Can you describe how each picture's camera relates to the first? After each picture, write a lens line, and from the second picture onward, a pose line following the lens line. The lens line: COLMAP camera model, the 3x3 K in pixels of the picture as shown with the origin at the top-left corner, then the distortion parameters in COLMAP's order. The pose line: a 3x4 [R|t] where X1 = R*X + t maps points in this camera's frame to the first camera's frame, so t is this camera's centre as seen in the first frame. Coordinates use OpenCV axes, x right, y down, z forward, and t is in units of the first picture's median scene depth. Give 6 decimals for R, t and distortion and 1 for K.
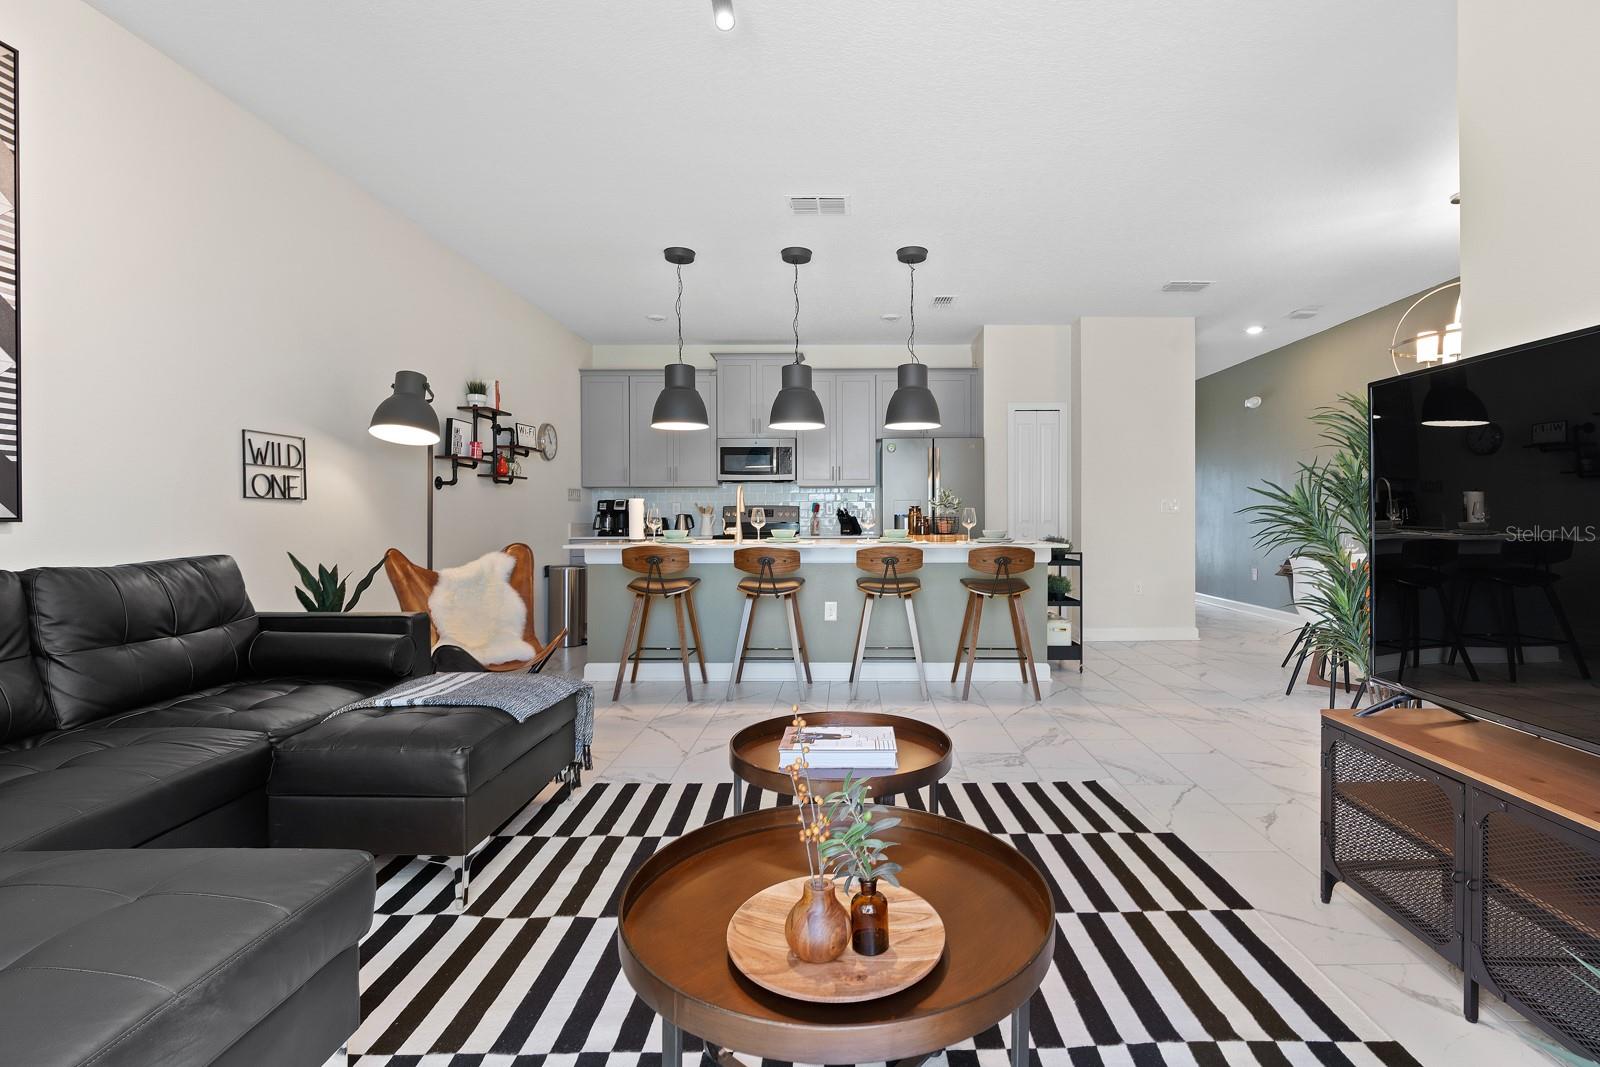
lens RADIAL K [[756.0, 0, 848.5], [0, 756.0, 512.6], [0, 0, 1]] dist [-0.001301, -0.000017]
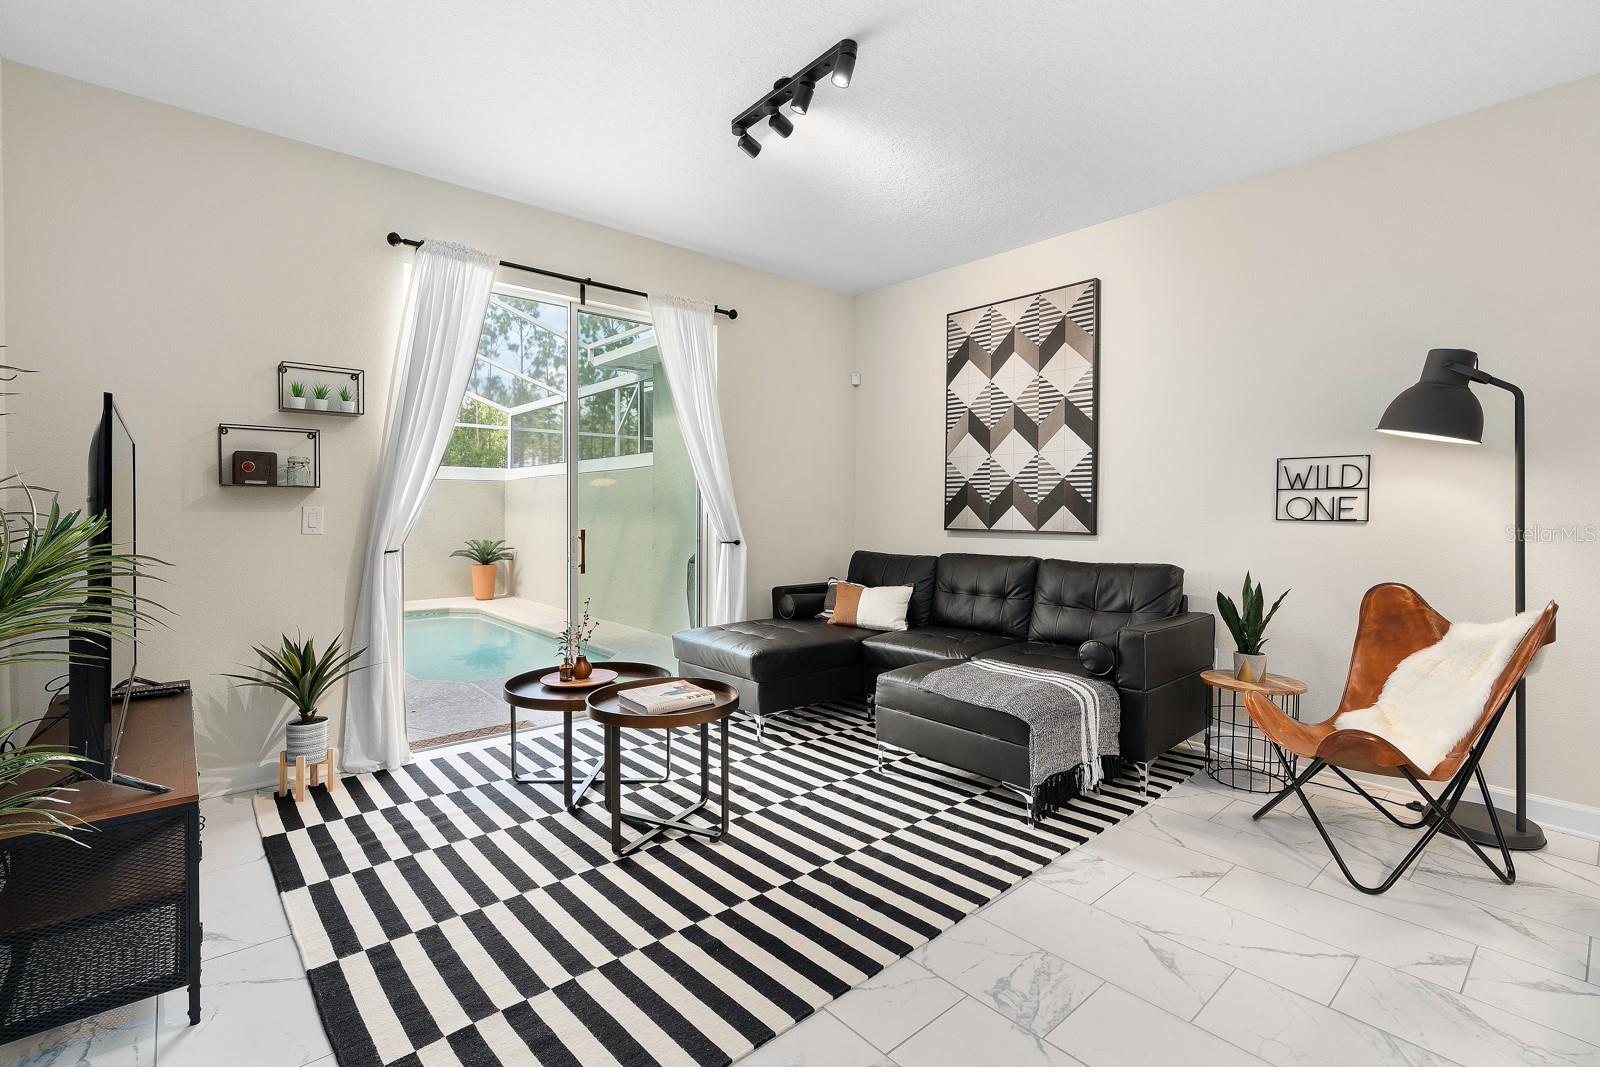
lens RADIAL K [[727.3, 0, 802.5], [0, 727.3, 523.9], [0, 0, 1]] dist [-0.004414, -0.000166]
pose [[-0.748783, 0.013848, -0.662670, 0.400425], [0.001489, 0.999814, 0.019211, -0.033990], [0.662813, 0.013398, -0.748665, 1.252997]]
